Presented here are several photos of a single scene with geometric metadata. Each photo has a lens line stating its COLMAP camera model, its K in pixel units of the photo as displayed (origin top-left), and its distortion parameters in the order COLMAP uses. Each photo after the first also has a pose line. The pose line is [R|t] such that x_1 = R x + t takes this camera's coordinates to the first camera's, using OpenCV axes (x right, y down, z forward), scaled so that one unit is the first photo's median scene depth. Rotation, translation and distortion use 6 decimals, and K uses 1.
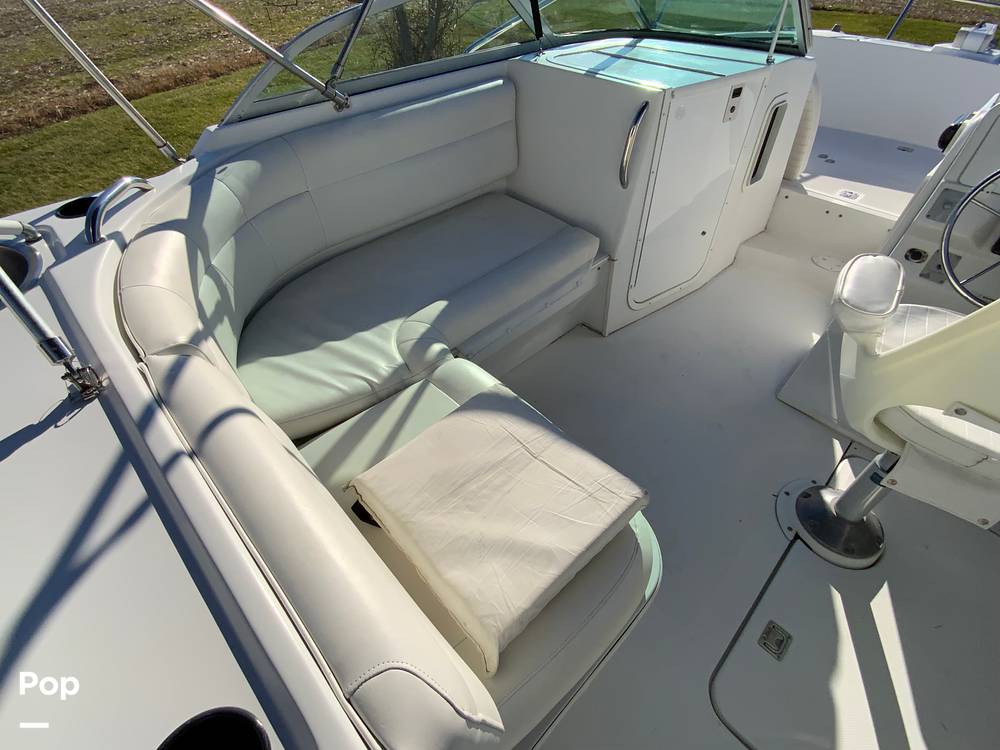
lens RADIAL K [[479.8, 0, 499.1], [0, 479.8, 375.0], [0, 0, 1]] dist [0.015984, -0.015977]
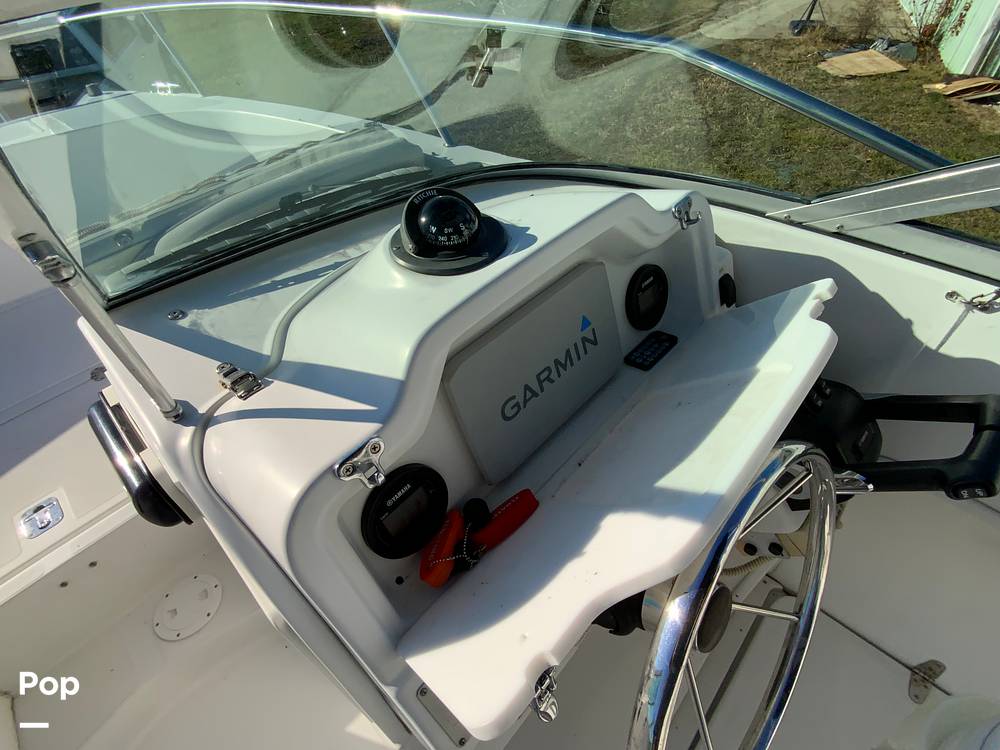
lens RADIAL K [[471.7, 0, 501.8], [0, 471.7, 377.2], [0, 0, 1]] dist [0.034562, -0.022805]
pose [[-0.036762, -0.722194, 0.690713, 0.654228], [0.722669, 0.458174, 0.517519, -0.470330], [-0.690216, 0.518182, 0.505064, 0.520511]]
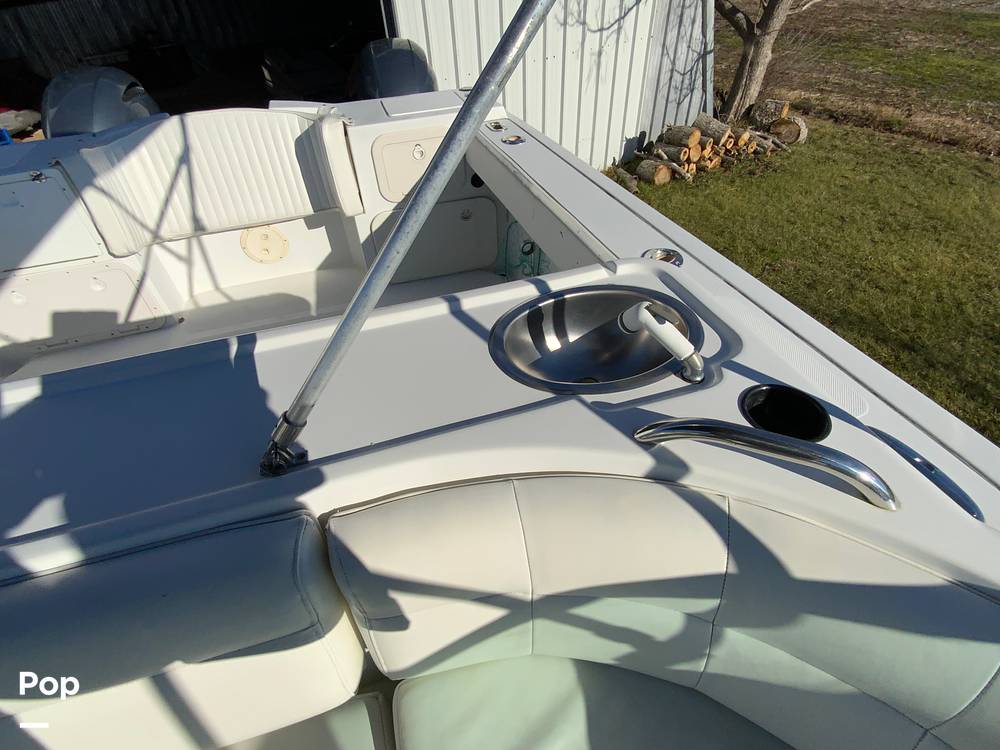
lens RADIAL K [[481.7, 0, 496.4], [0, 481.7, 375.9], [0, 0, 1]] dist [-0.009468, -0.000216]
pose [[-0.458835, 0.611746, -0.644389, -0.216267], [-0.599425, 0.322216, 0.732712, -0.332700], [0.655866, 0.722457, 0.218852, 0.361239]]
